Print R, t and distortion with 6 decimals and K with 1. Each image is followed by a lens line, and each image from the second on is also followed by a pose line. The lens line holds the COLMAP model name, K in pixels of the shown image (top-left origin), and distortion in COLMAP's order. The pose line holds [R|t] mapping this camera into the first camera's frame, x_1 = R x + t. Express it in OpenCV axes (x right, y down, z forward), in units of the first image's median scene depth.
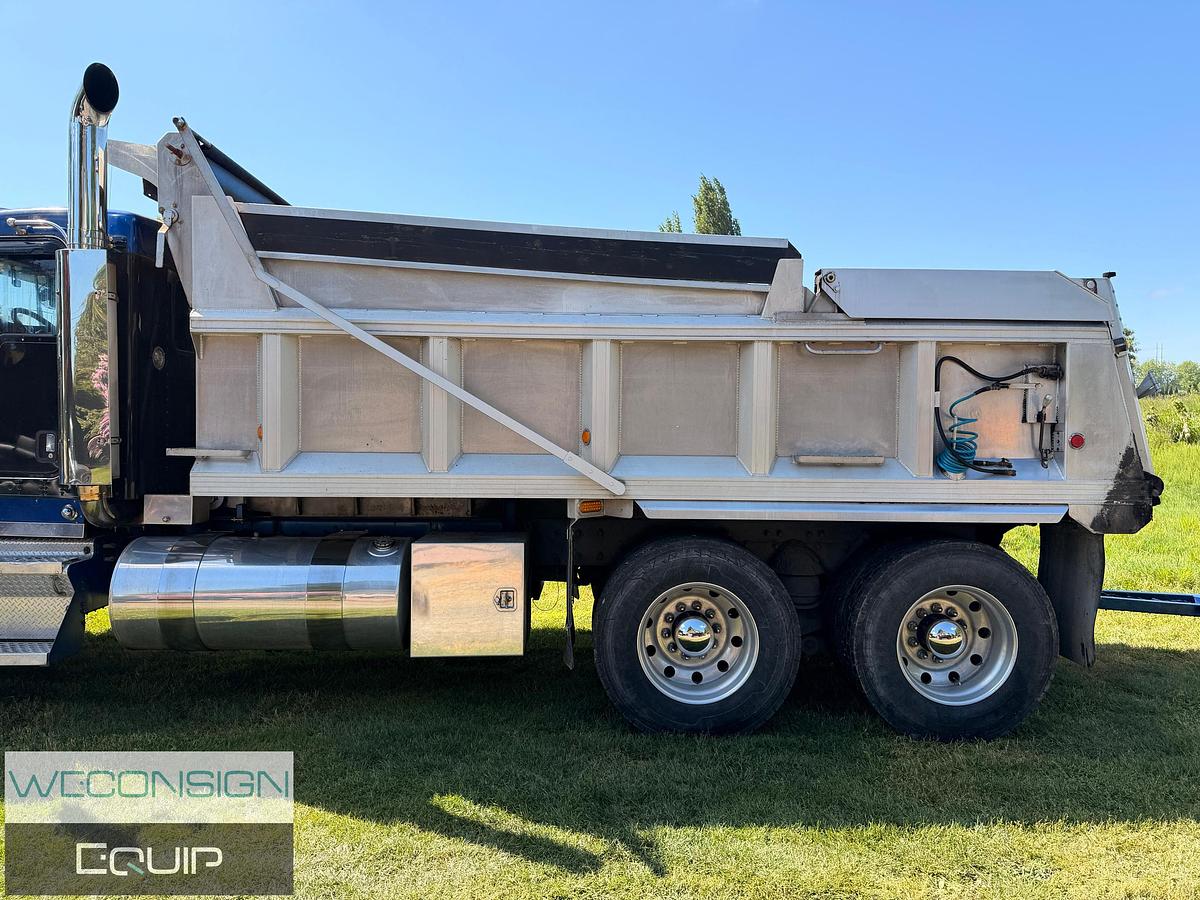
lens RADIAL K [[825.4, 0, 595.3], [0, 825.4, 444.9], [0, 0, 1]] dist [0.103813, -0.122952]
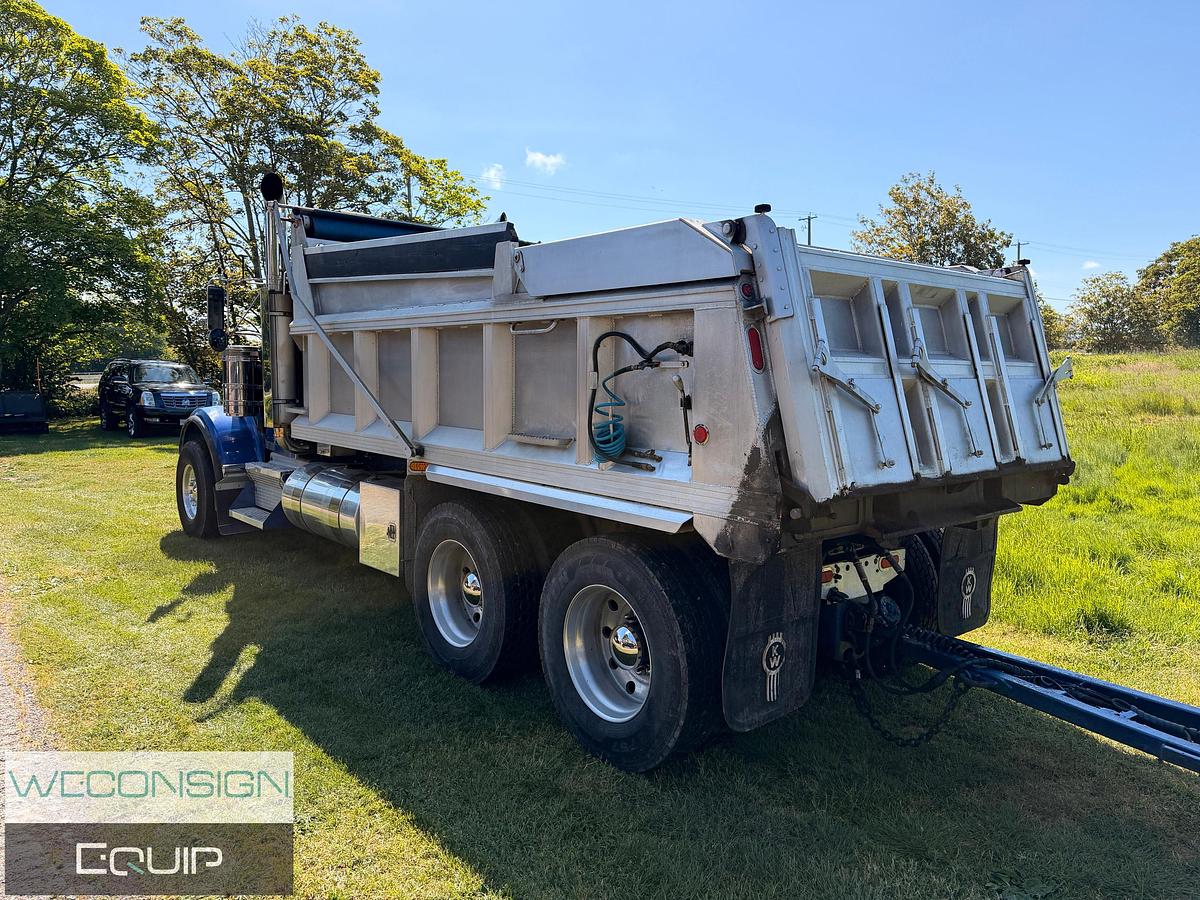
lens RADIAL K [[826.1, 0, 597.6], [0, 826.1, 447.8], [0, 0, 1]] dist [0.019460, -0.000502]
pose [[0.641105, 0.067639, -0.764467, 1.097943], [-0.020782, 0.997273, 0.070809, -0.044861], [0.767172, -0.029509, 0.640763, 0.426978]]
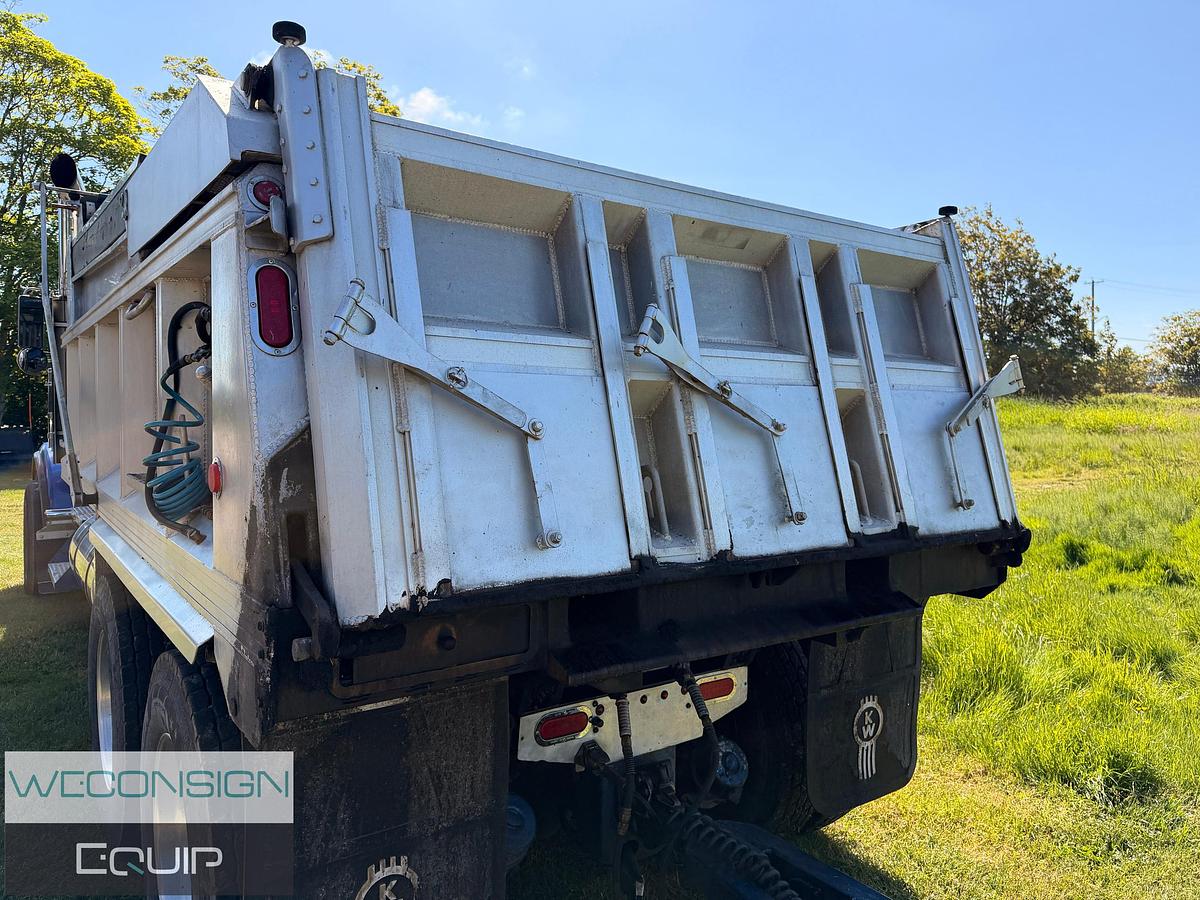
lens RADIAL K [[825.4, 0, 595.3], [0, 825.4, 444.9], [0, 0, 1]] dist [0.103813, -0.122952]
pose [[0.585691, 0.029672, -0.809991, 1.014014], [-0.026556, 0.999496, 0.017412, -0.033591], [0.810099, 0.011312, 0.586184, 0.879447]]
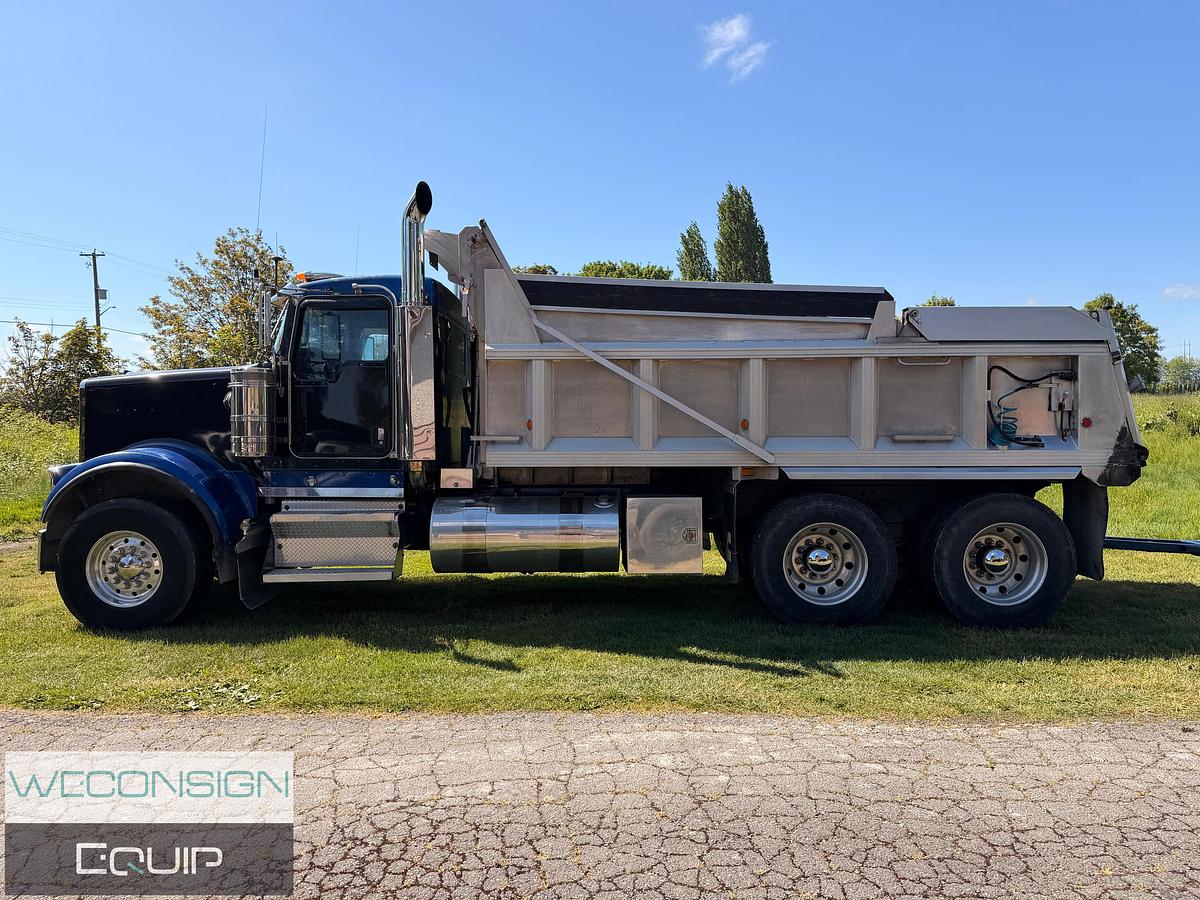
lens RADIAL K [[825.4, 0, 595.3], [0, 825.4, 444.9], [0, 0, 1]] dist [0.103813, -0.122952]
pose [[0.999615, -0.013362, -0.024311, -0.241382], [0.013259, 0.999902, -0.004401, 0.029004], [0.024368, 0.004077, 0.999695, -0.474640]]
